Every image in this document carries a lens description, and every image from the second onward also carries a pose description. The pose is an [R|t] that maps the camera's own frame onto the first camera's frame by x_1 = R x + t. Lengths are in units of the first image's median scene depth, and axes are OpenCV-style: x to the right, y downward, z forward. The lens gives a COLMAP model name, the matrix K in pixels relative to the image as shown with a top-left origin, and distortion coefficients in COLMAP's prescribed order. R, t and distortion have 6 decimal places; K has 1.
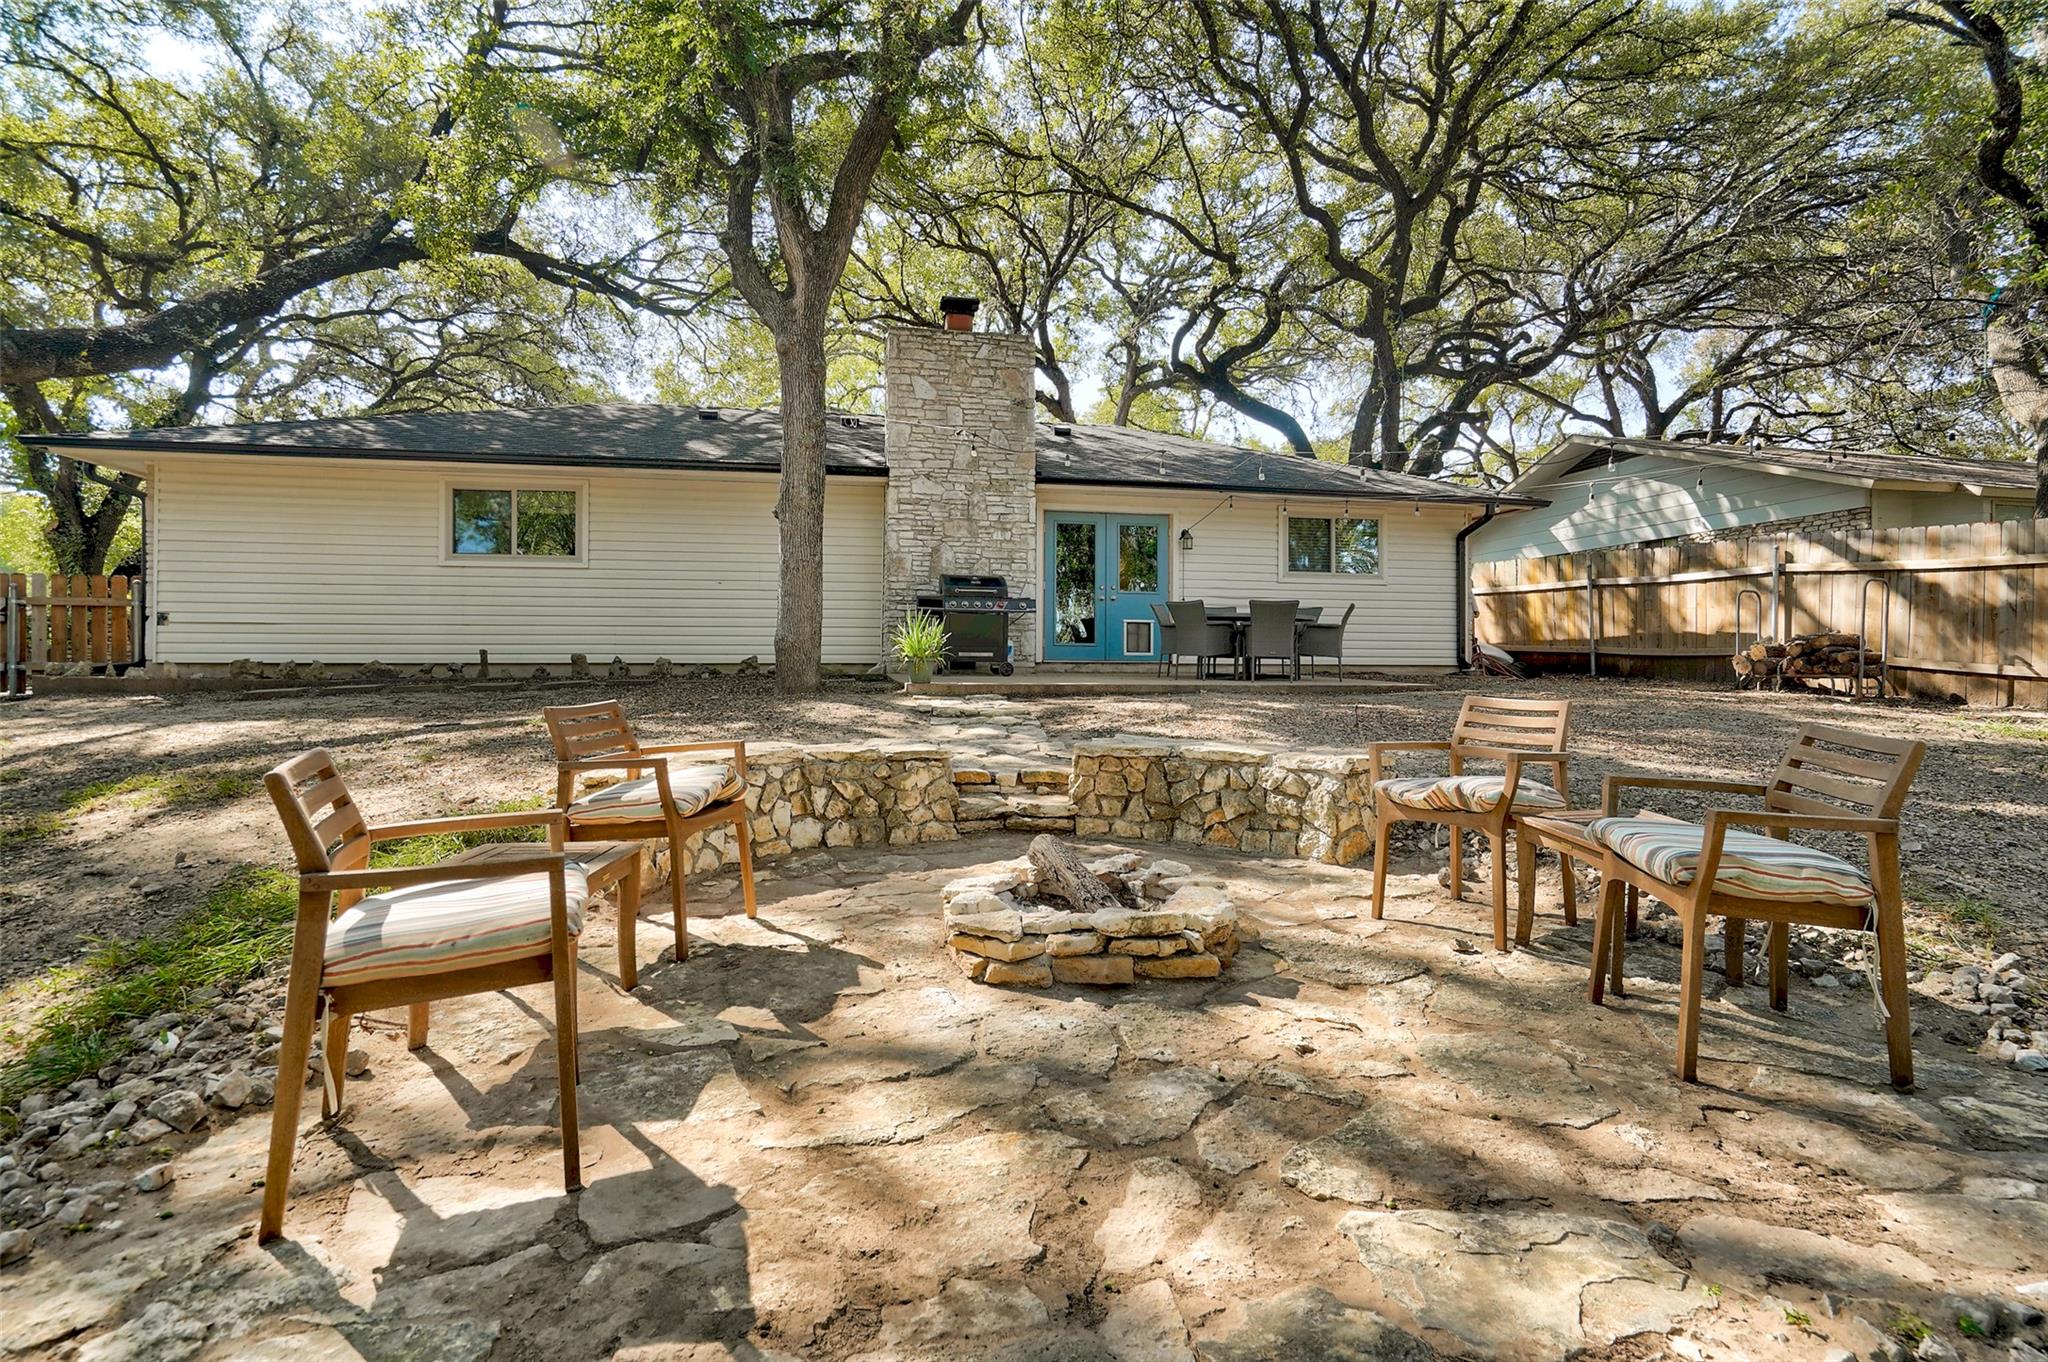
lens RADIAL K [[1035.3, 0, 1024.3], [0, 1035.3, 670.7], [0, 0, 1]] dist [-0.004558, 0.007205]
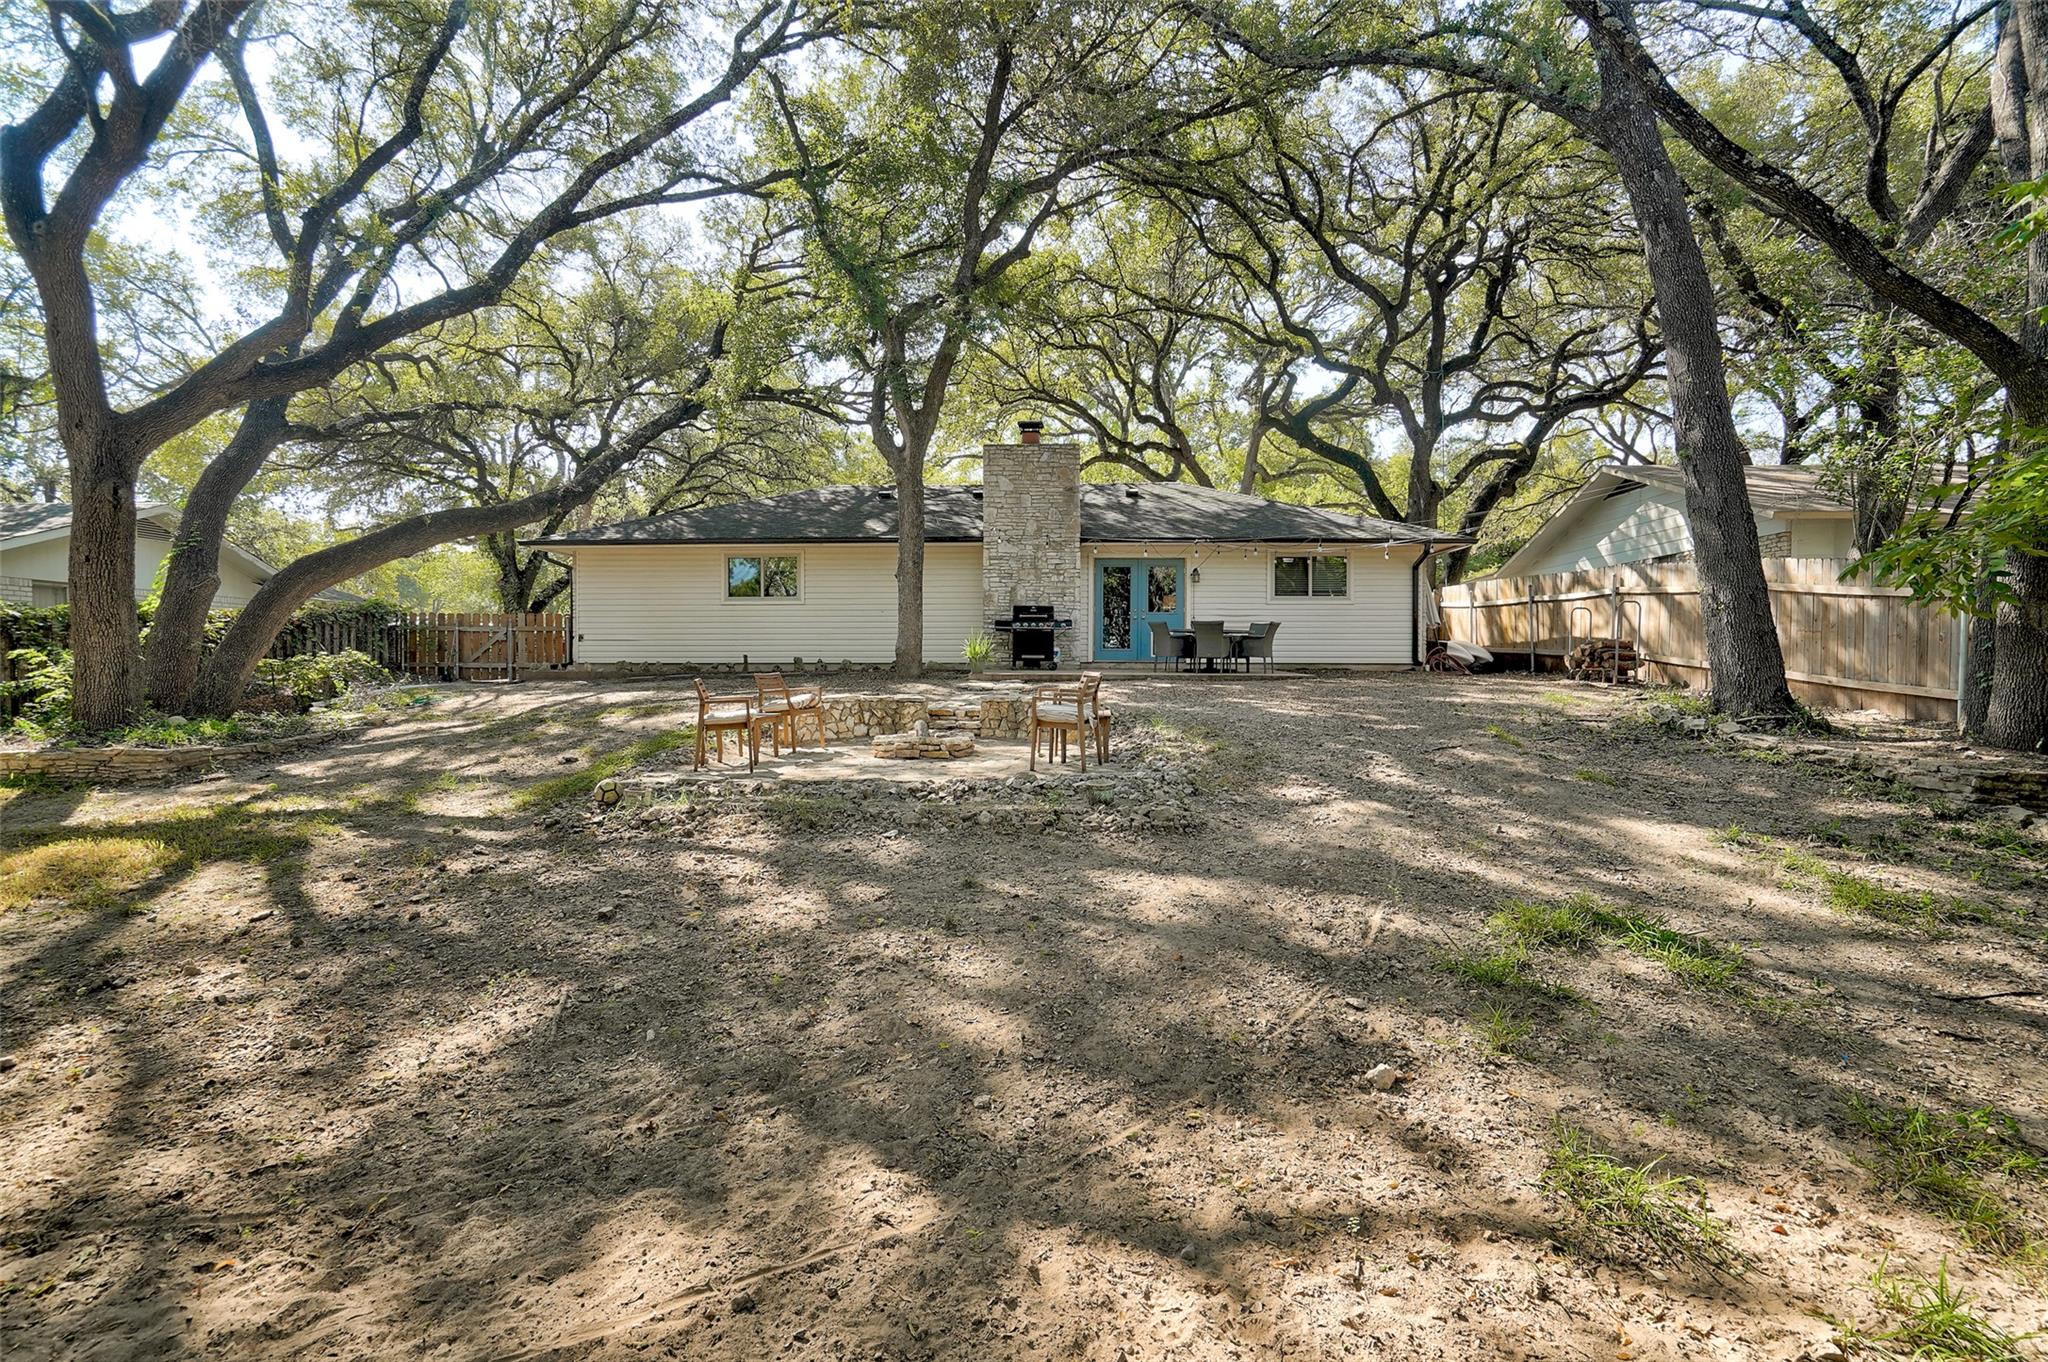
lens RADIAL K [[1072.7, 0, 1021.4], [0, 1072.7, 681.1], [0, 0, 1]] dist [-0.000027, 0.008245]
pose [[0.971706, 0.001345, -0.236189, 0.296427], [0.000521, 0.999969, 0.007836, 0.008072], [0.236192, -0.007737, 0.971676, -0.538648]]
